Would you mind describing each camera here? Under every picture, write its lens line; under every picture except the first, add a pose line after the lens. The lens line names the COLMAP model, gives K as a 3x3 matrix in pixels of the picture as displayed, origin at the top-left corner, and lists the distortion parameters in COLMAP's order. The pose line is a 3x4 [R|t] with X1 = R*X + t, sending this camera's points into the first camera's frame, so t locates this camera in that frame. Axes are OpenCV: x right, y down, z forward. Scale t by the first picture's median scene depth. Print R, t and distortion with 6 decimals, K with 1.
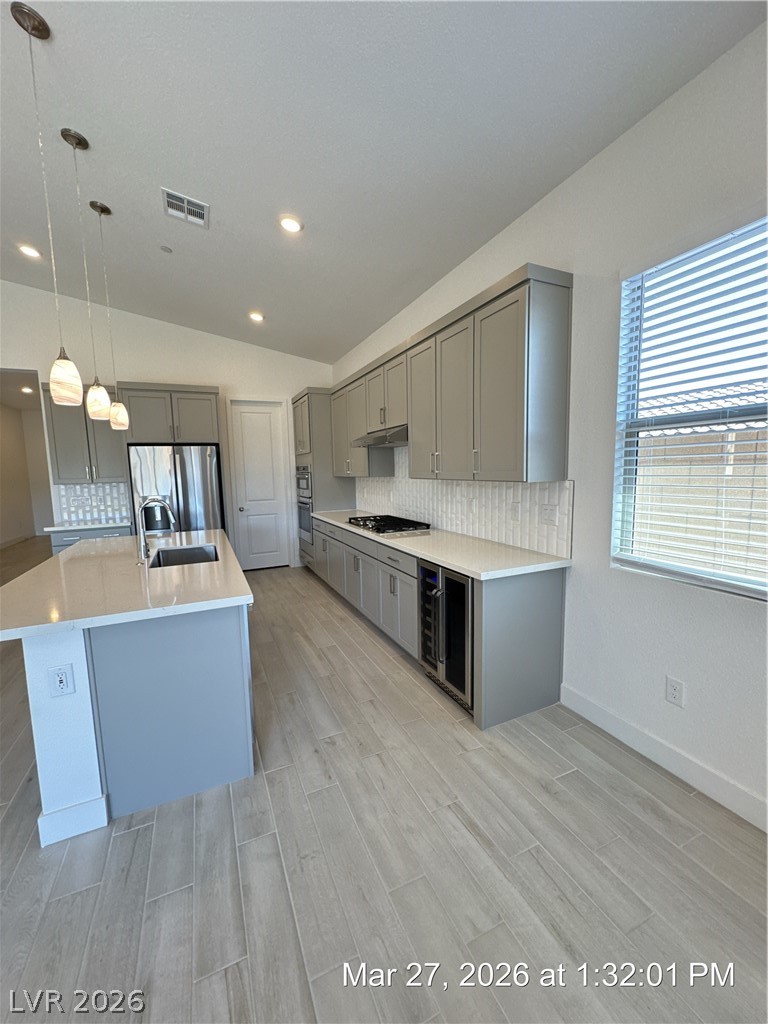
lens RADIAL K [[408.5, 0, 383.9], [0, 408.5, 513.9], [0, 0, 1]] dist [-0.008592, -0.000074]
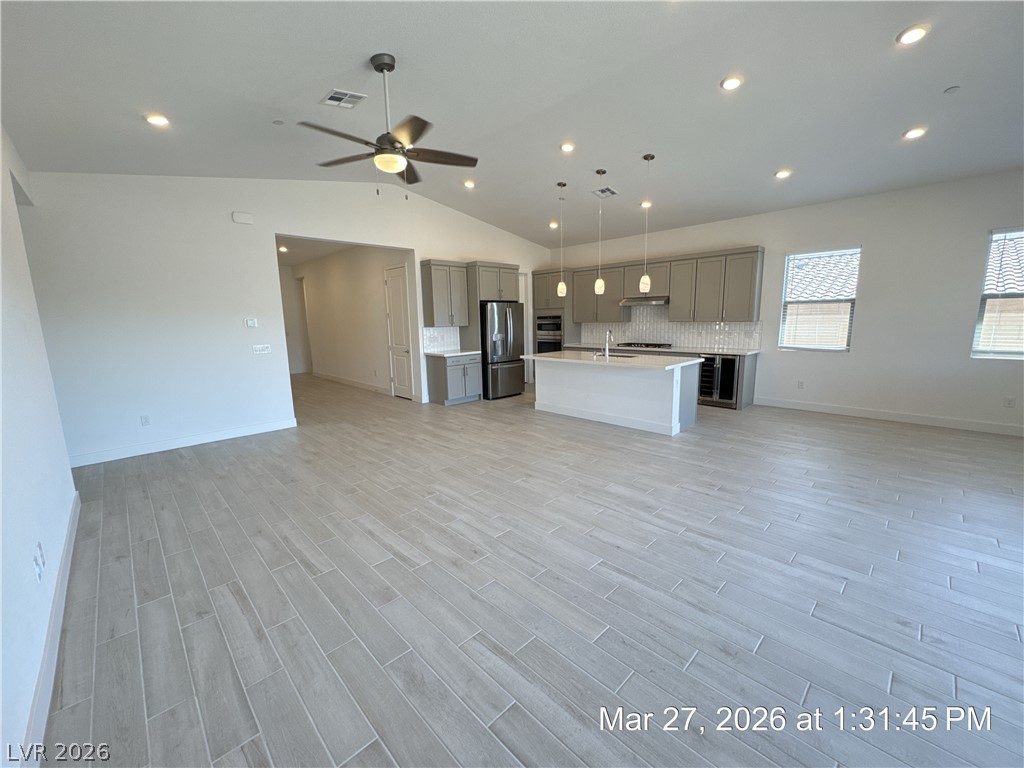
lens RADIAL K [[408.5, 0, 516.8], [0, 408.5, 386.7], [0, 0, 1]] dist [-0.008592, -0.000074]
pose [[0.941690, -0.048322, 0.332993, -1.484781], [0.033288, 0.998158, 0.050712, 0.121482], [-0.334830, -0.036670, 0.941565, -0.781100]]
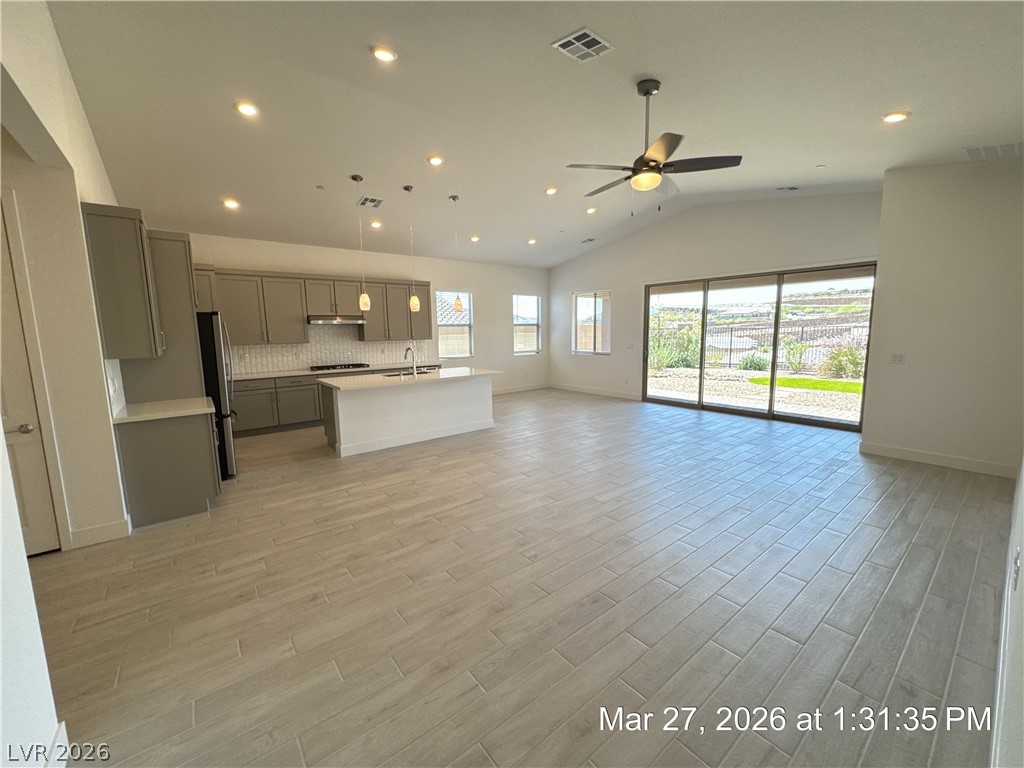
lens RADIAL K [[408.5, 0, 512.6], [0, 408.5, 385.8], [0, 0, 1]] dist [-0.008592, -0.000074]
pose [[-0.231873, -0.100953, 0.967493, -2.339806], [0.135573, 0.981539, 0.134911, -0.045115], [-0.963252, 0.162448, -0.213906, 0.805507]]
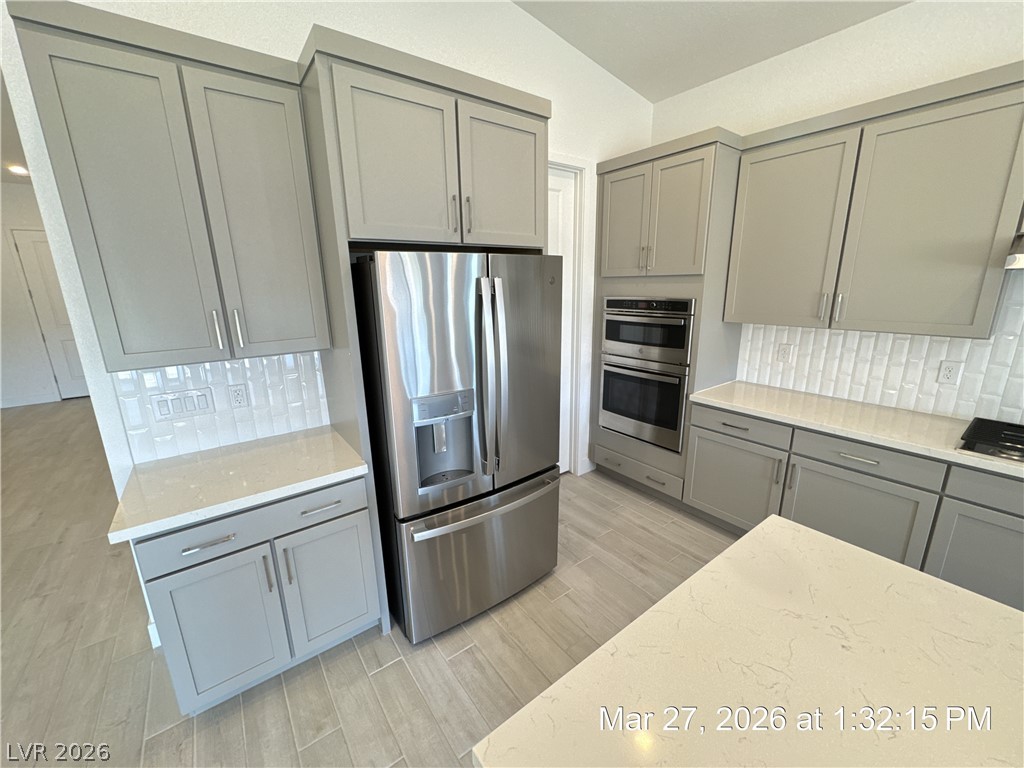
lens RADIAL K [[408.5, 0, 518.3], [0, 408.5, 383.0], [0, 0, 1]] dist [-0.008592, -0.000074]
pose [[0.976477, -0.039983, 0.211880, -0.817437], [0.013066, 0.991823, 0.126948, -0.139592], [-0.215223, -0.121193, 0.969016, 0.903148]]
